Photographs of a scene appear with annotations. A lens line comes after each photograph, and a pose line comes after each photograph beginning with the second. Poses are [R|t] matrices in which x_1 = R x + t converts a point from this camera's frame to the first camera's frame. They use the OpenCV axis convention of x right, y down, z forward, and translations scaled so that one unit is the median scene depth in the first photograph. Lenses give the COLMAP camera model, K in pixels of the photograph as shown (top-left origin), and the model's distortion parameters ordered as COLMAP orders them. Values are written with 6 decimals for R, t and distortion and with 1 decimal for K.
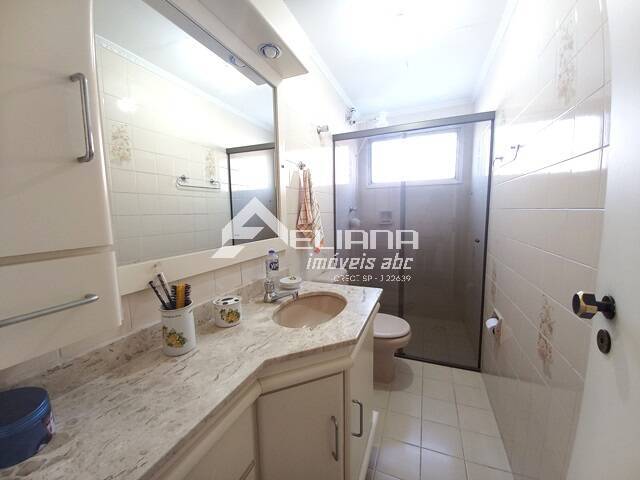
lens RADIAL K [[256.4, 0, 320.9], [0, 256.4, 240.7], [0, 0, 1]] dist [0.000427, -0.001043]
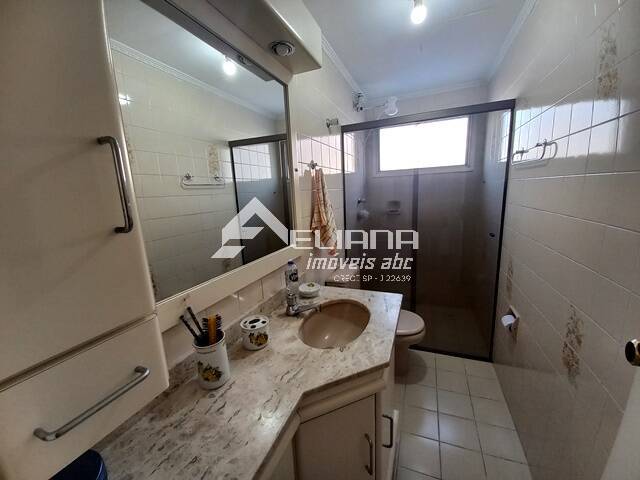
lens RADIAL K [[256.4, 0, 320.2], [0, 256.4, 238.6], [0, 0, 1]] dist [0.000427, -0.001043]
pose [[0.999543, -0.030110, 0.002755, -0.074706], [0.029798, 0.996423, 0.079081, -0.116065], [-0.005126, -0.078963, 0.996864, 0.026203]]
